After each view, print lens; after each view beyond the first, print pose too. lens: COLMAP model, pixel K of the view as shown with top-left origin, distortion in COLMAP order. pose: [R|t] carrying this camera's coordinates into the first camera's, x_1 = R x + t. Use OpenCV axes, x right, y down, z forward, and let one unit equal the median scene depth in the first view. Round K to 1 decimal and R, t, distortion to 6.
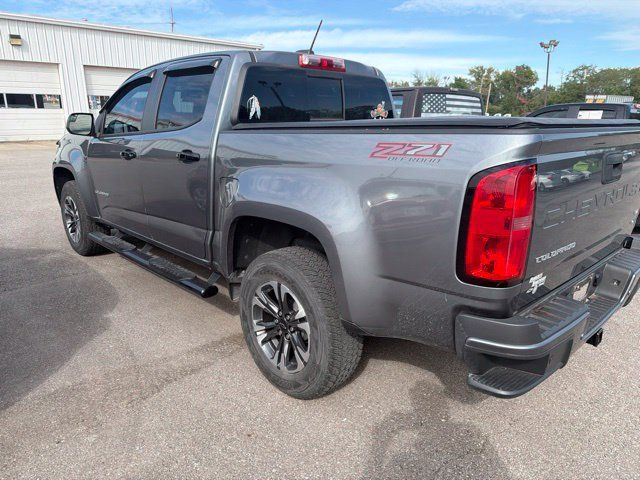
lens RADIAL K [[456.3, 0, 321.7], [0, 456.3, 237.4], [0, 0, 1]] dist [0.008838, -0.011768]
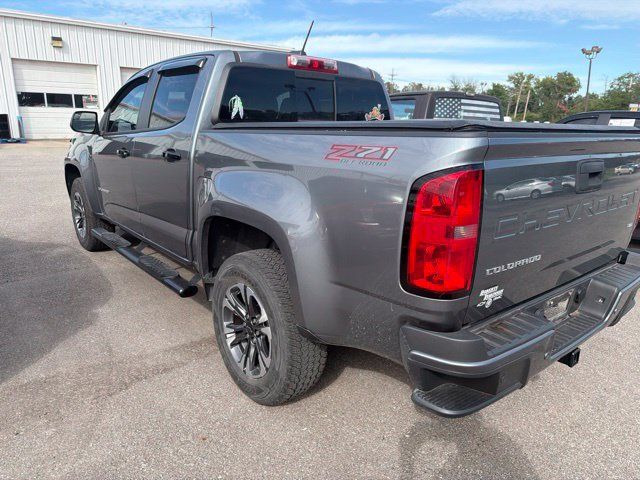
lens RADIAL K [[456.3, 0, 321.7], [0, 456.3, 237.4], [0, 0, 1]] dist [0.008838, -0.011768]
pose [[0.997191, 0.034699, -0.066385, 0.111536], [-0.035273, 0.999350, -0.007499, -0.001478], [0.066081, 0.009819, 0.997766, 0.024247]]
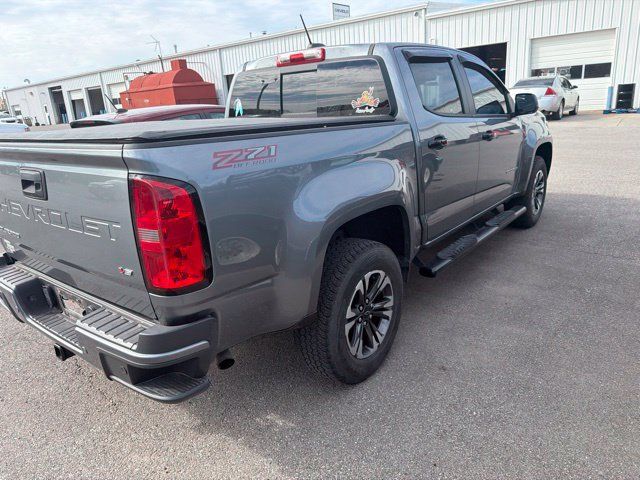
lens RADIAL K [[456.3, 0, 321.7], [0, 456.3, 237.4], [0, 0, 1]] dist [0.008838, -0.011768]
pose [[0.143376, 0.268961, -0.952420, 1.223463], [-0.190429, 0.951877, 0.240140, -0.287159], [0.971175, 0.146938, 0.187694, 1.034540]]
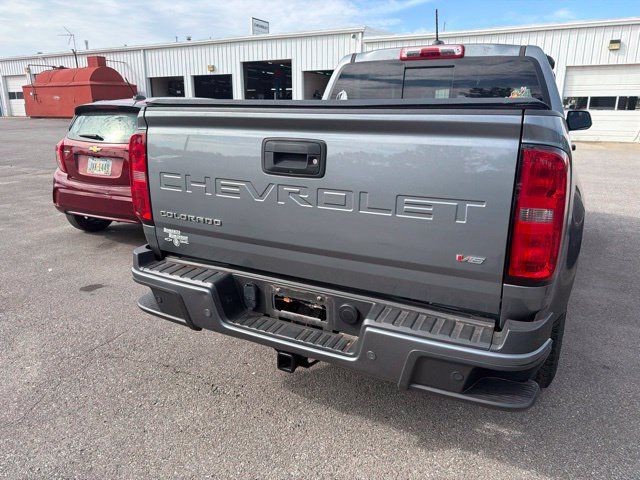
lens RADIAL K [[456.3, 0, 328.3], [0, 456.3, 234.6], [0, 0, 1]] dist [0.005001, -0.006642]
pose [[0.341420, 0.236013, -0.909797, 1.033549], [-0.248444, 0.956194, 0.154815, -0.116948], [0.906481, 0.173177, 0.385100, 0.550791]]
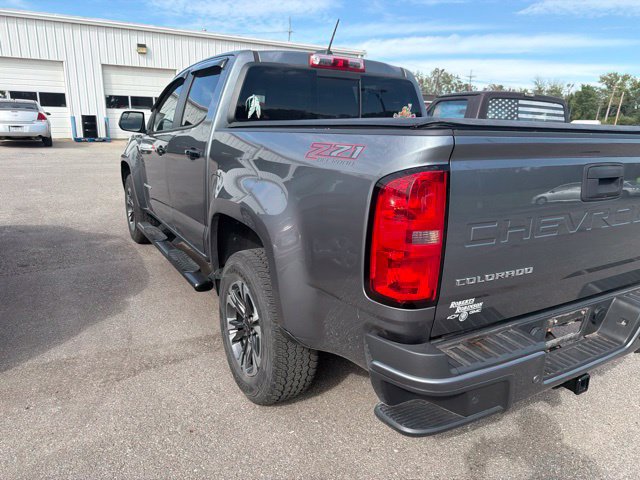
lens RADIAL K [[456.3, 0, 321.7], [0, 456.3, 237.4], [0, 0, 1]] dist [0.008838, -0.011768]
pose [[0.973749, 0.077088, -0.214175, 0.232608], [-0.079865, 0.996796, -0.004332, -0.006327], [0.213155, 0.021323, 0.976786, 0.058964]]
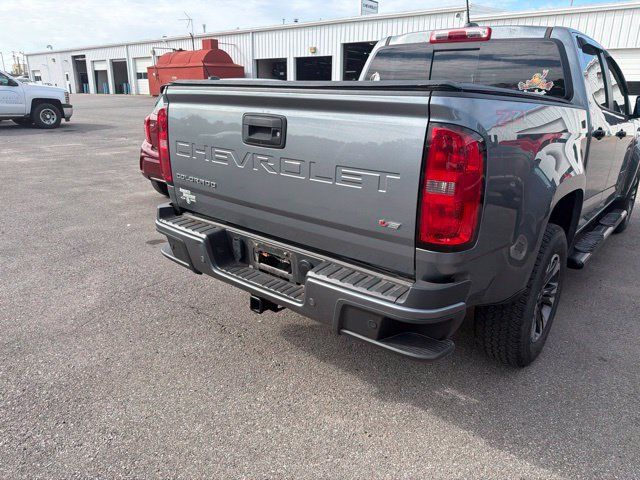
lens RADIAL K [[455.6, 0, 327.9], [0, 455.6, 236.8], [0, 0, 1]] dist [0.020299, -0.025327]
pose [[0.126482, 0.290841, -0.948374, 1.176618], [-0.276653, 0.928461, 0.247837, -0.158876], [0.952610, 0.231024, 0.197896, 0.712817]]
